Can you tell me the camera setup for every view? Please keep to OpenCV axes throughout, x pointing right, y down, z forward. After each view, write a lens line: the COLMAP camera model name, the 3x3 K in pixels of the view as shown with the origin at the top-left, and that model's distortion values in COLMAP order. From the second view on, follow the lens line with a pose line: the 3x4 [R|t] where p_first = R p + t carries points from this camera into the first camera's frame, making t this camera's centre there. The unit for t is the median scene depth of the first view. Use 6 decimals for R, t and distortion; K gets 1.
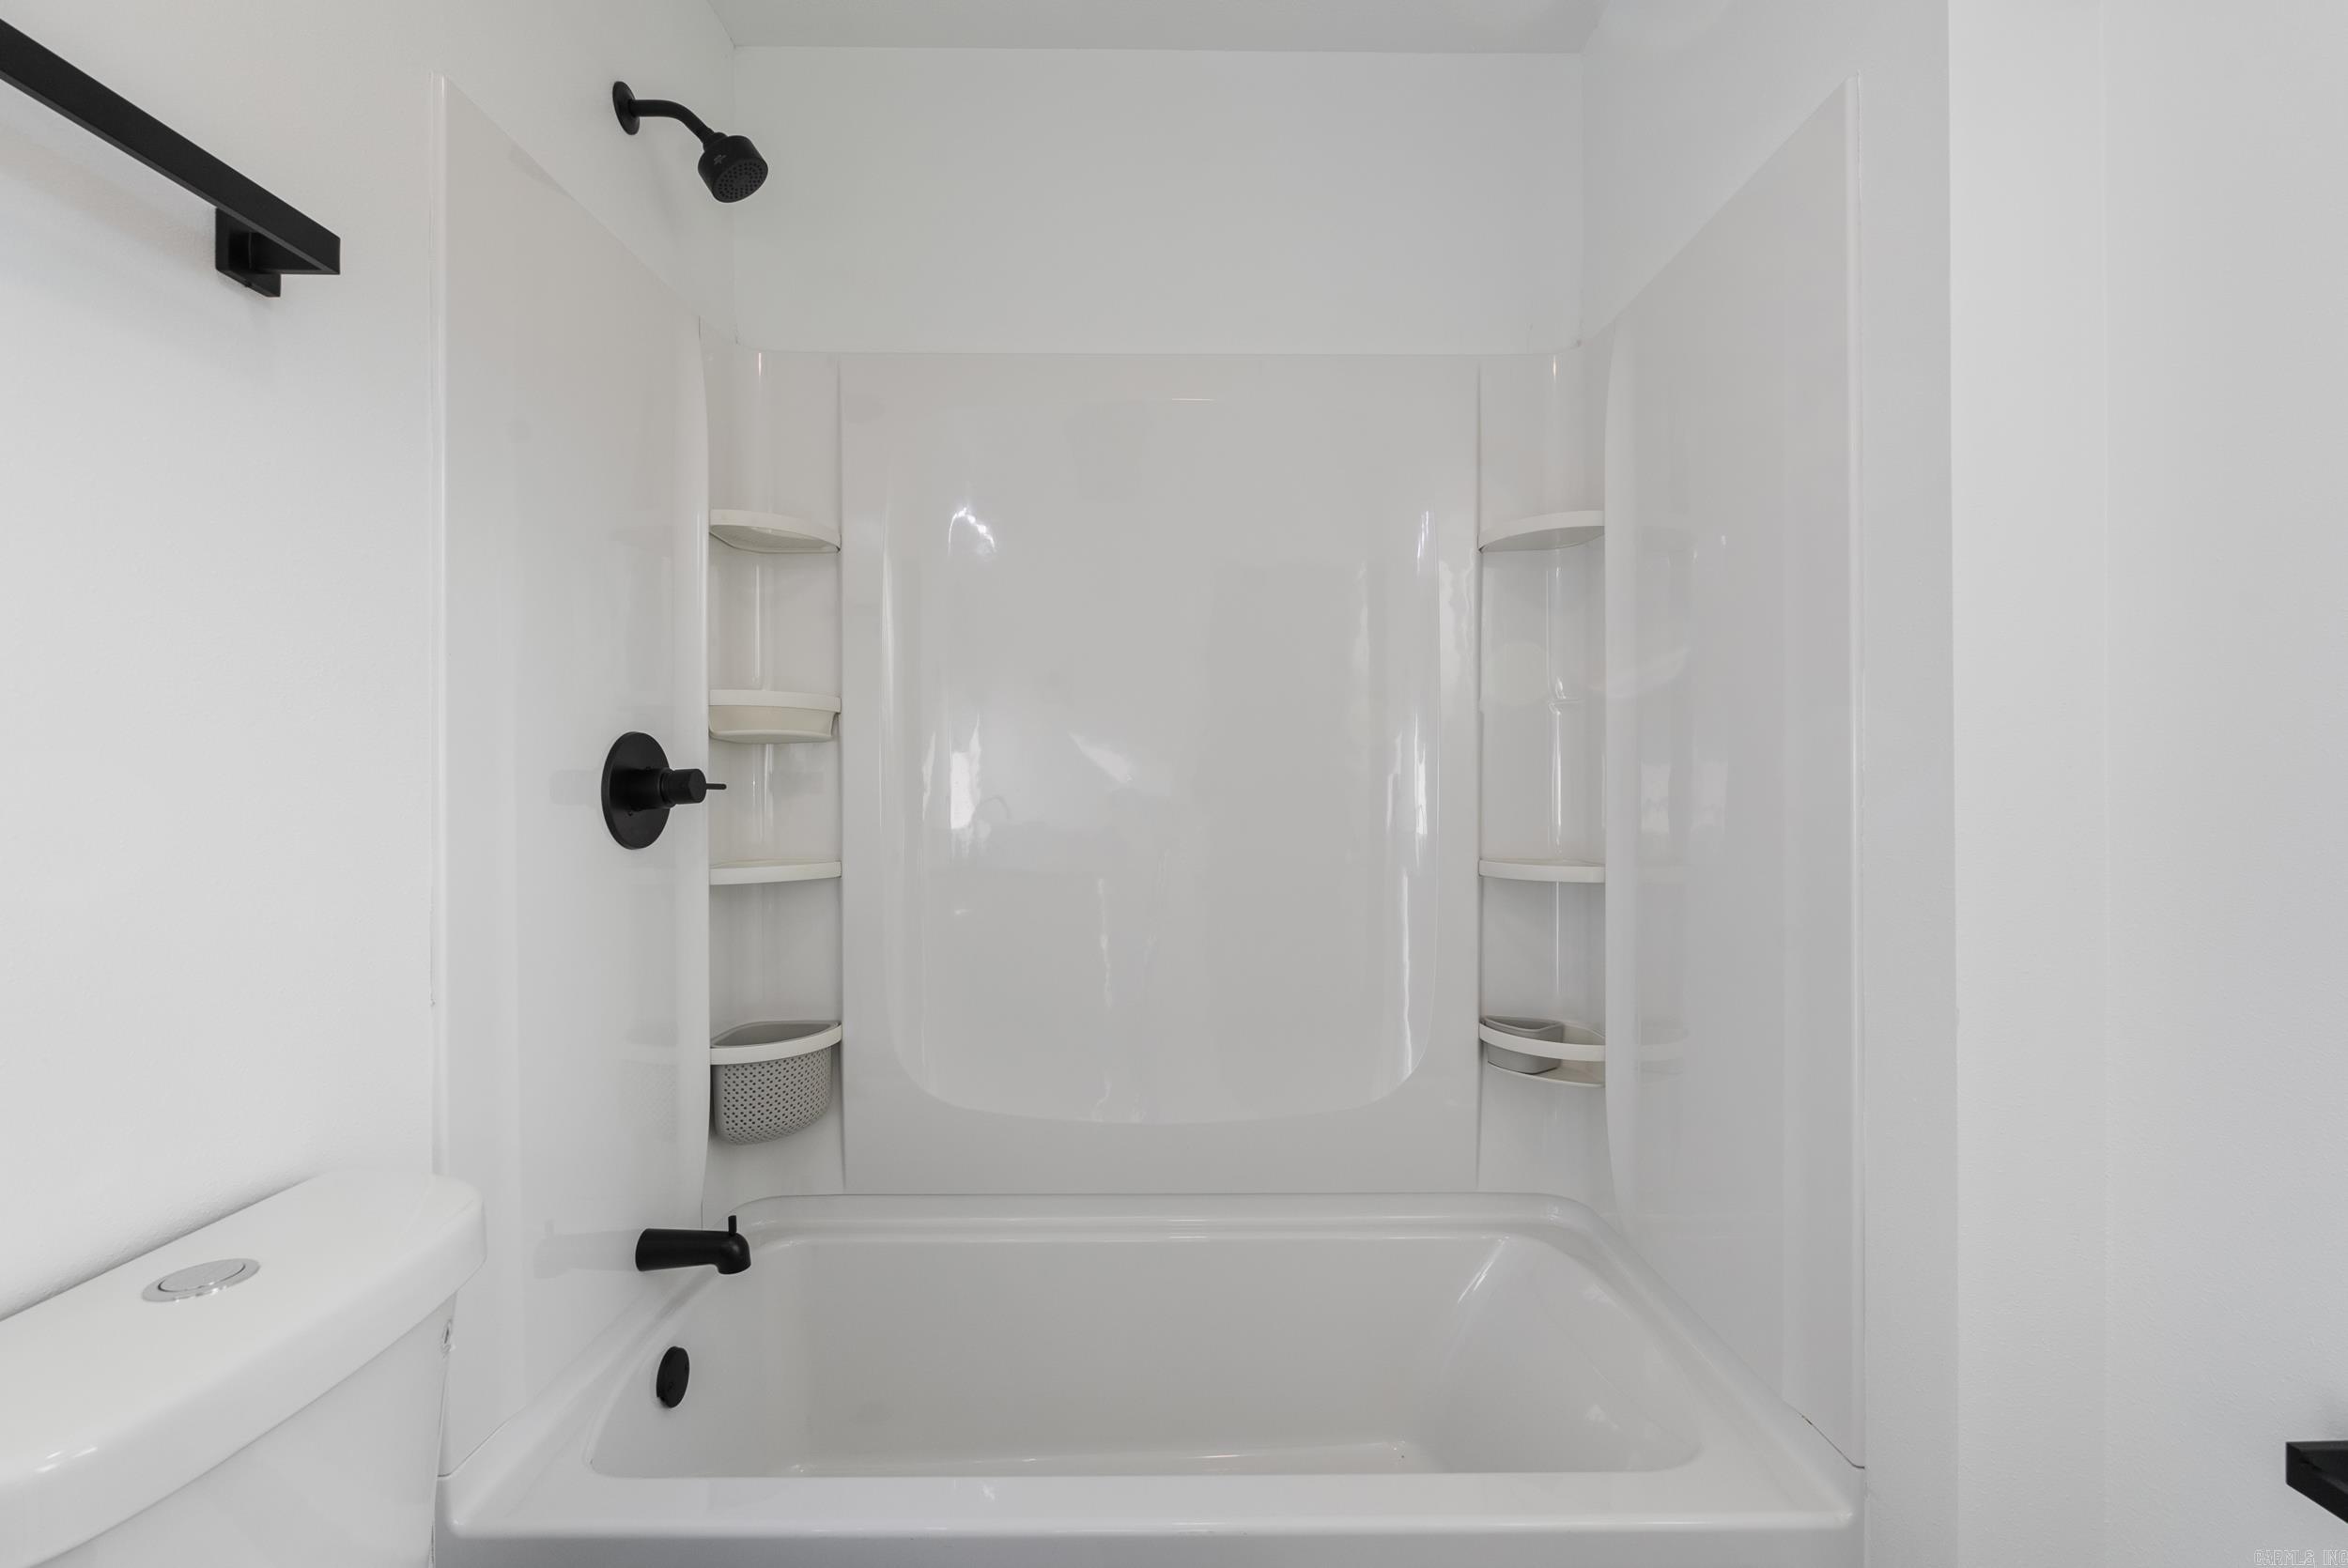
lens RADIAL K [[1041.5, 0, 1180.3], [0, 1041.5, 777.7], [0, 0, 1]] dist [-0.003708, 0.000438]
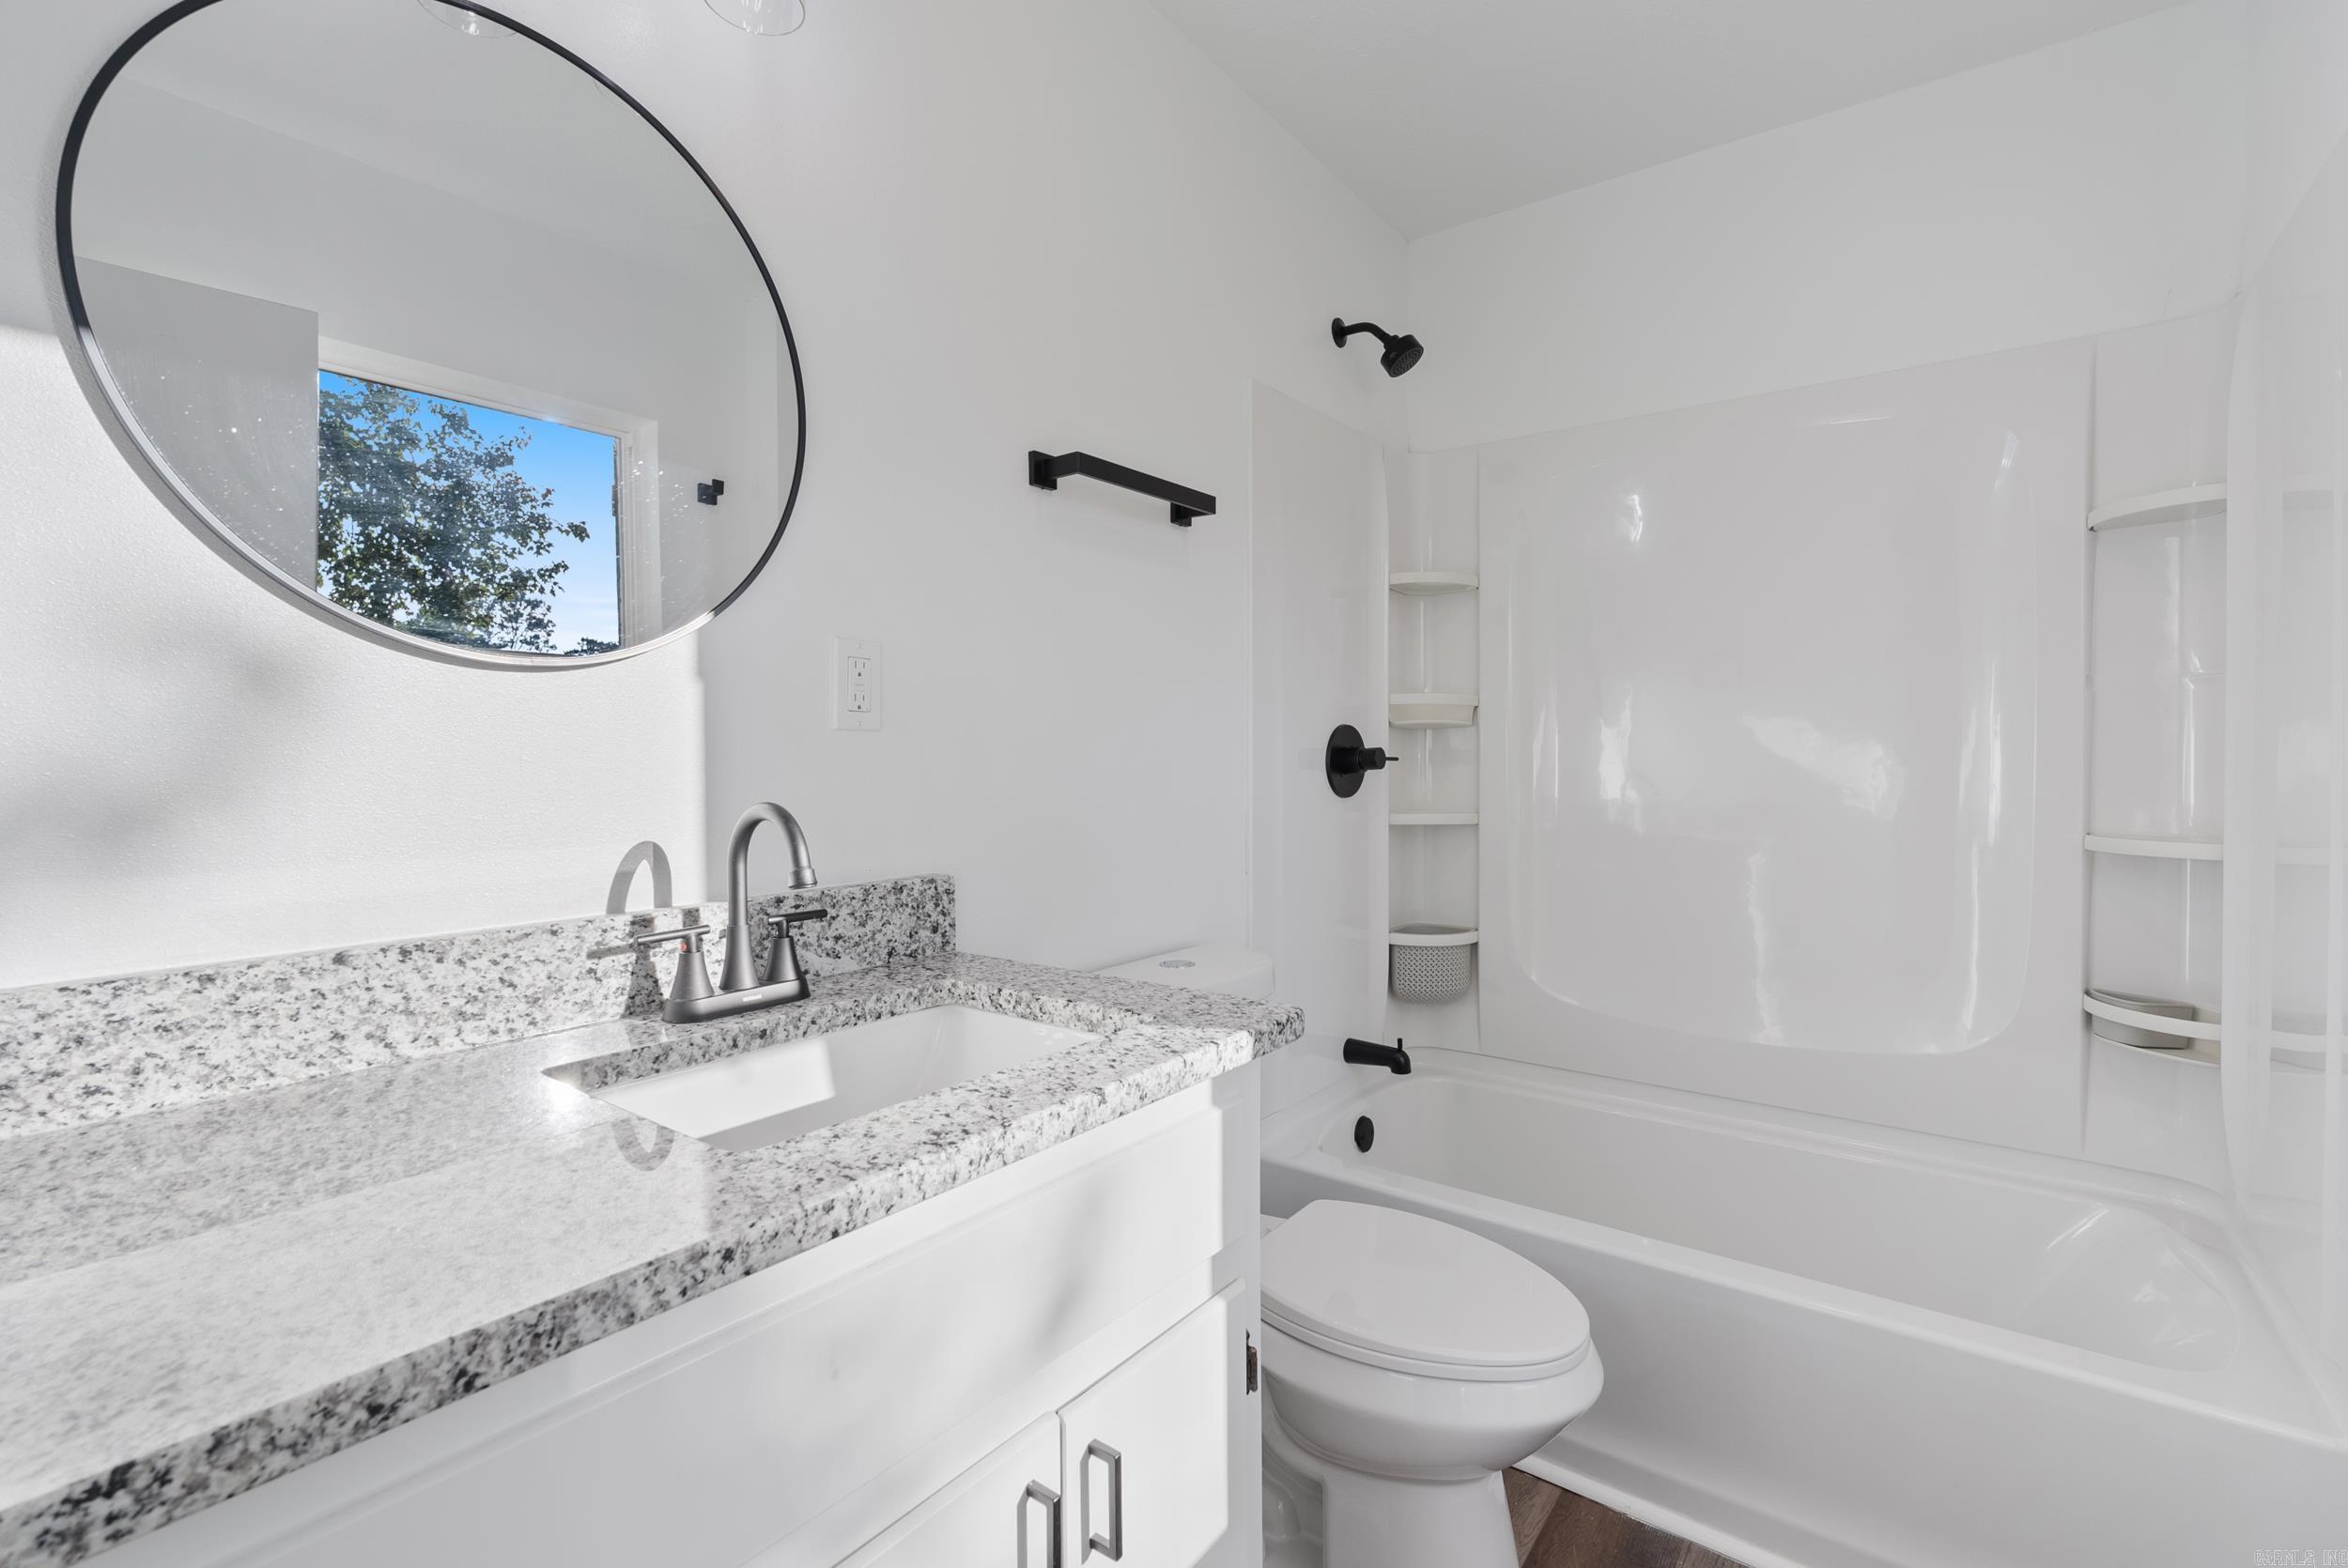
lens RADIAL K [[1041.5, 0, 1180.3], [0, 1041.5, 777.7], [0, 0, 1]] dist [-0.003708, 0.000438]
pose [[0.798217, 0.015583, -0.602169, 0.210203], [0.001479, 0.999612, 0.027828, -0.006463], [0.602369, -0.023103, 0.797884, -0.377466]]
